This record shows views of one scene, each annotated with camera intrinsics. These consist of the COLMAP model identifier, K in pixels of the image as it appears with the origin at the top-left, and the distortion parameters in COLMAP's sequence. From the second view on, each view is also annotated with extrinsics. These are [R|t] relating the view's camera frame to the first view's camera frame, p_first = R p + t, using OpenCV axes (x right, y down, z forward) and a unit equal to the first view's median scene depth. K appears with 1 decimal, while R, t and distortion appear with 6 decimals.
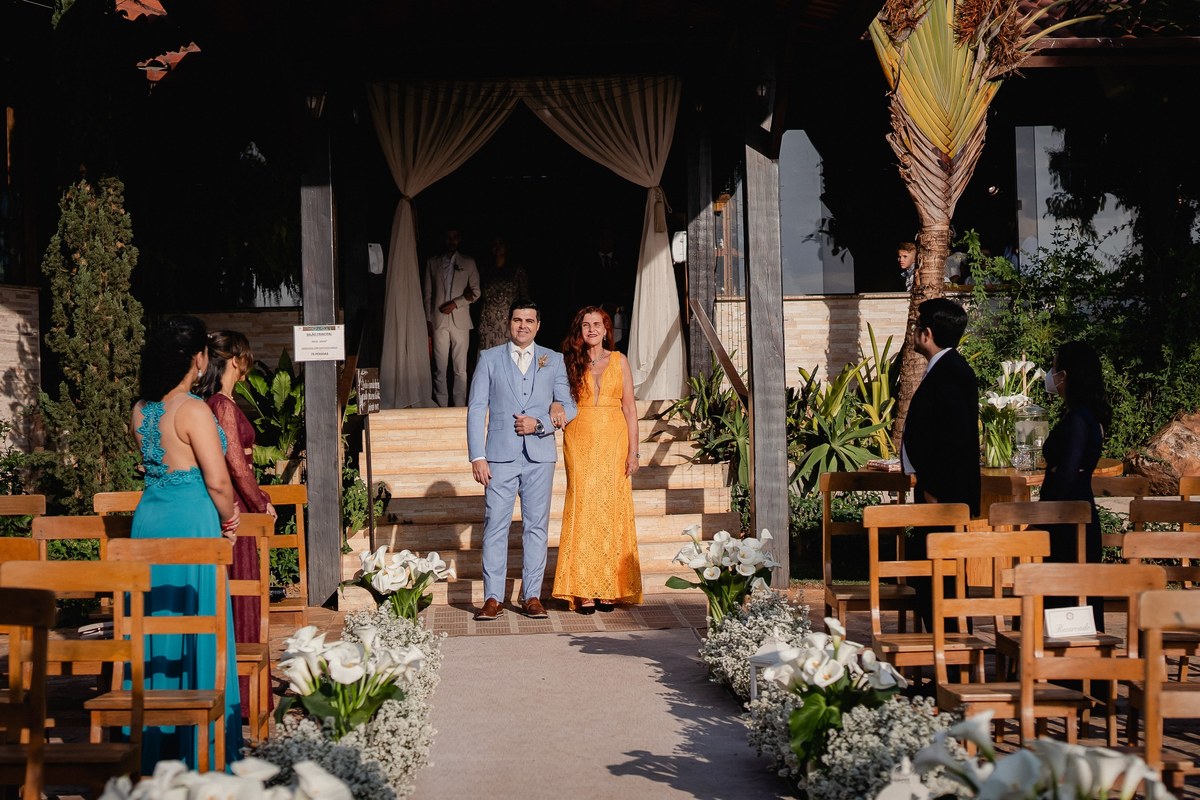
lens RADIAL K [[2594.7, 0, 601.7], [0, 2594.7, 401.0], [0, 0, 1]] dist [-0.007532, 0.326856]
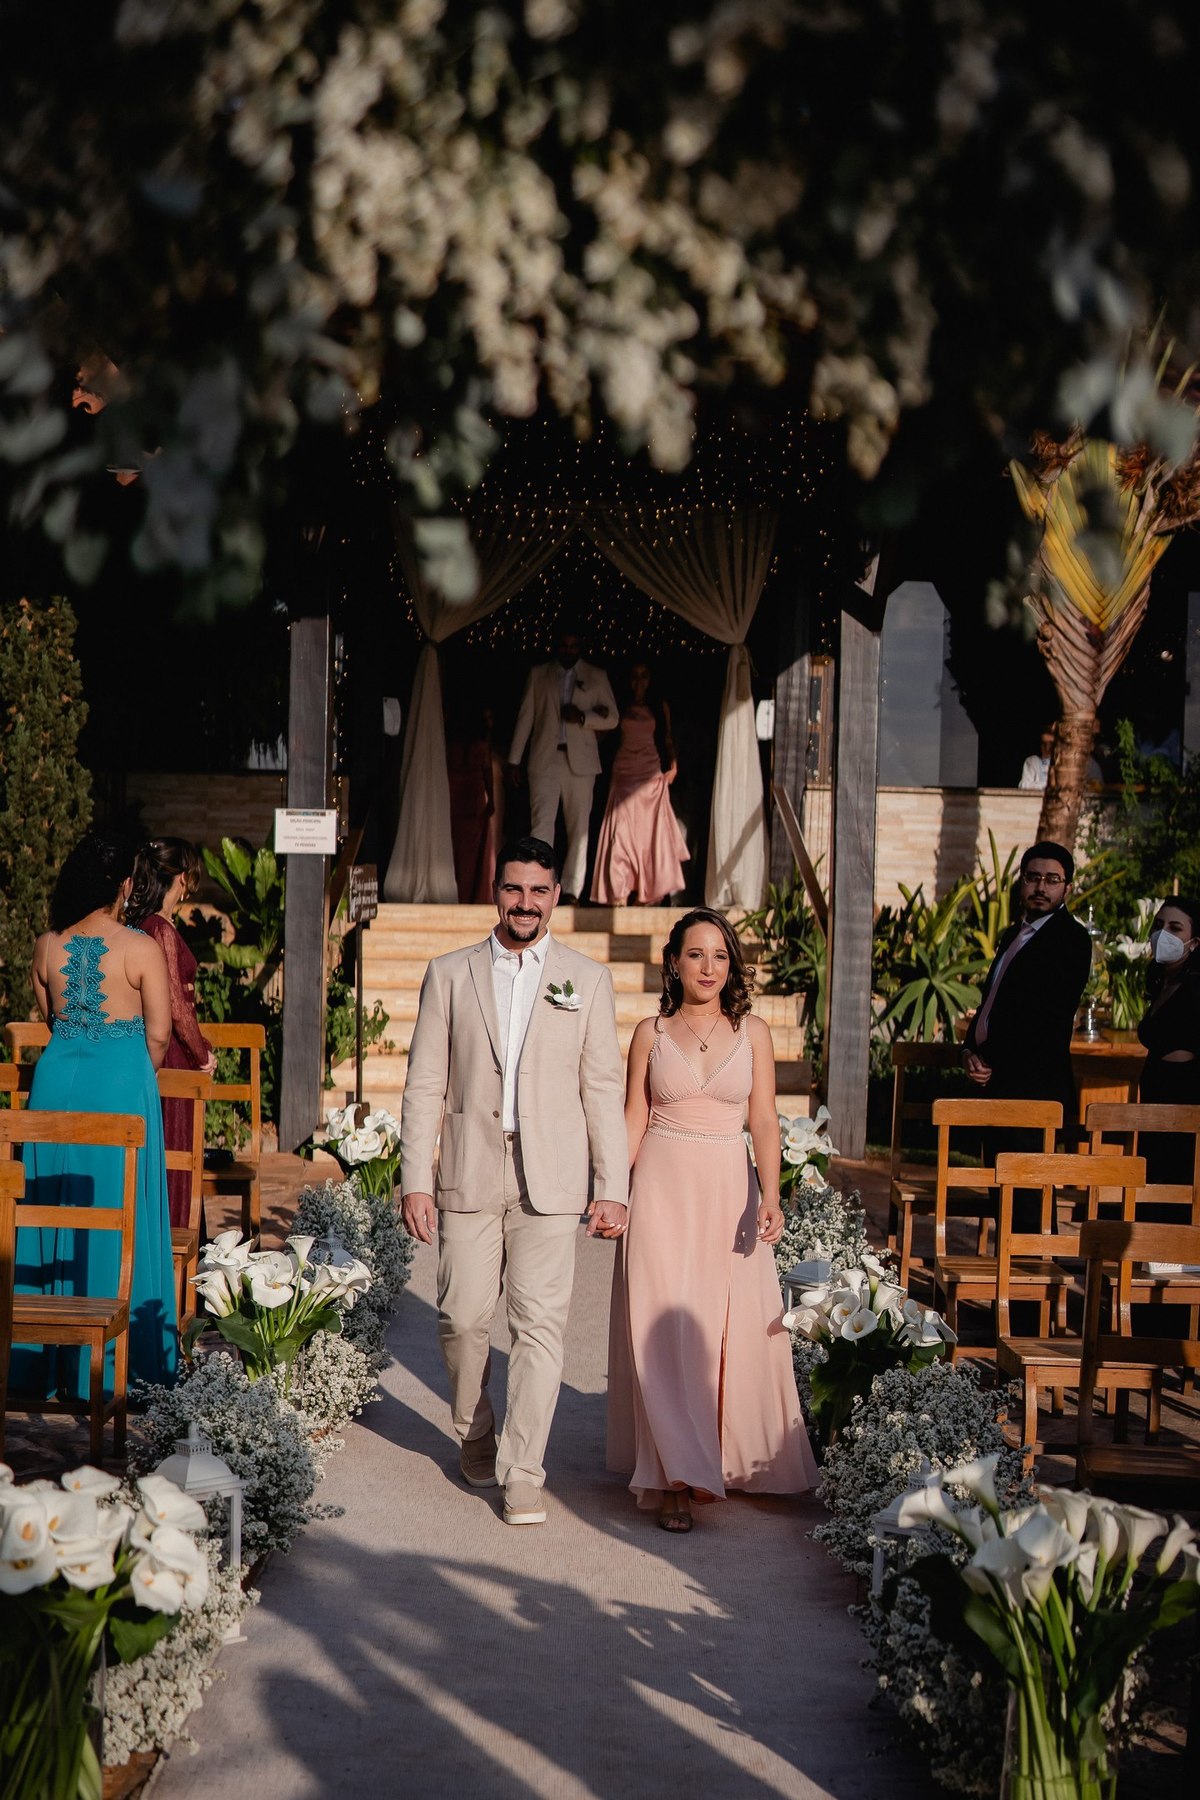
lens RADIAL K [[3152.3, 0, 643.8], [0, 3152.3, 1099.1], [0, 0, 1]] dist [-0.000129, 0.076975]
pose [[0.998574, 0.051453, -0.014251, 0.015721], [-0.050191, 0.995690, 0.077984, -0.021012], [0.018202, -0.077158, 0.996853, 0.006700]]
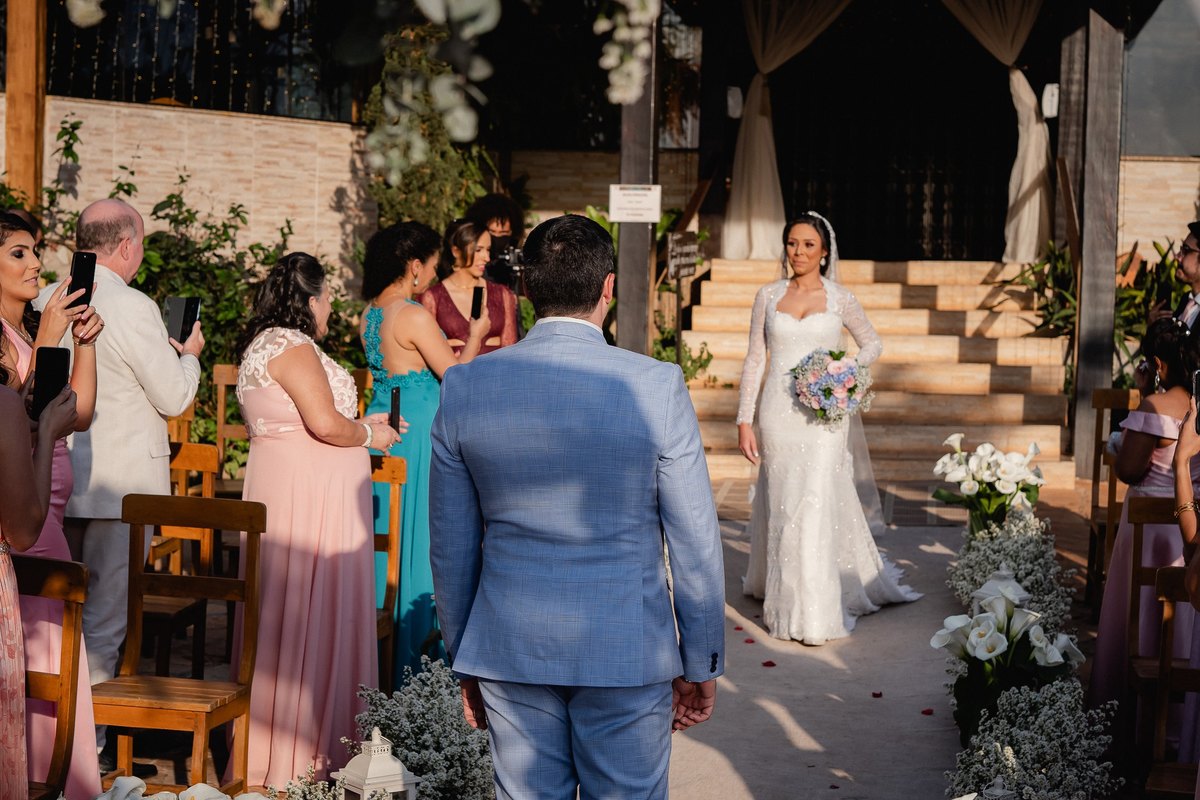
lens RADIAL K [[2599.3, 0, 597.8], [0, 2599.3, 427.4], [0, 0, 1]] dist [0.017734, -0.250510]
pose [[0.981927, 0.059267, -0.179741, 0.058719], [-0.042541, 0.994518, 0.095523, -0.031167], [0.184417, -0.086150, 0.979065, 0.025836]]
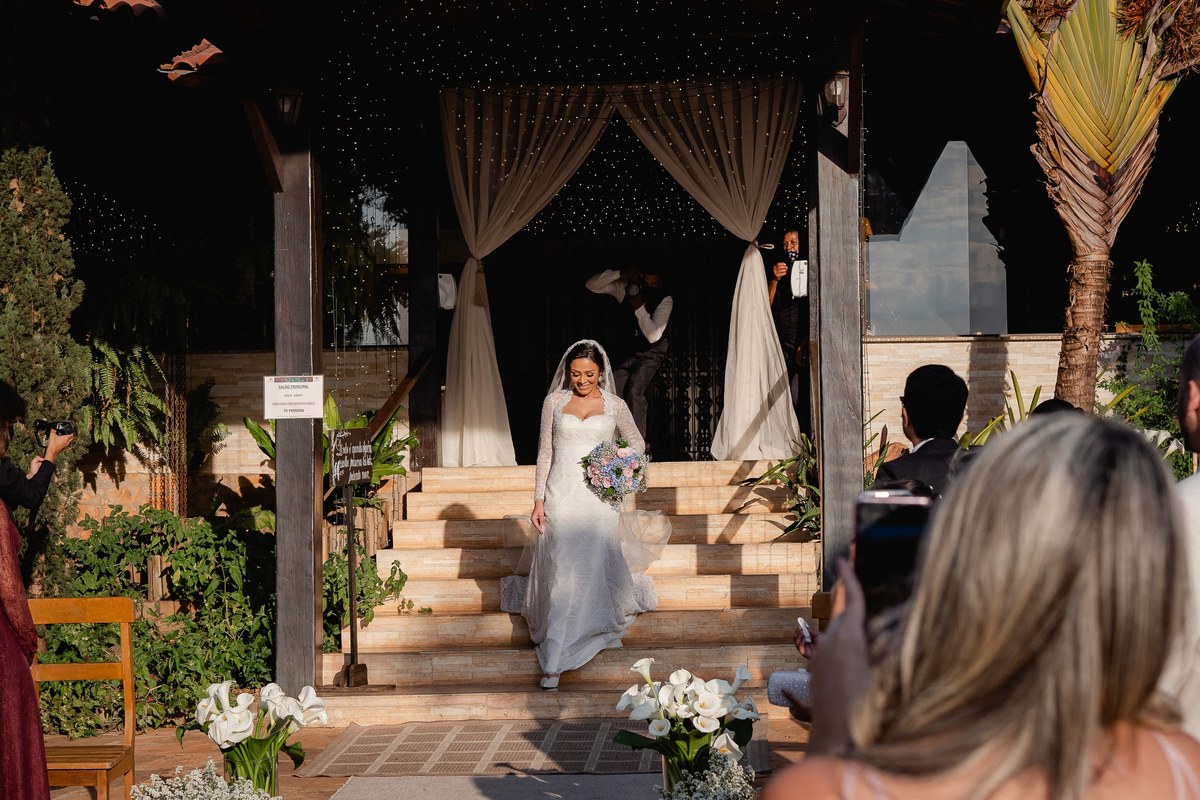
lens RADIAL K [[2567.5, 0, 600.8], [0, 2567.5, 418.3], [0, 0, 1]] dist [-0.008668, 0.210182]
pose [[0.993222, 0.009896, -0.115807, 0.081728], [-0.010009, 0.999950, -0.000395, -0.016153], [0.115797, 0.001552, 0.993272, 0.199137]]
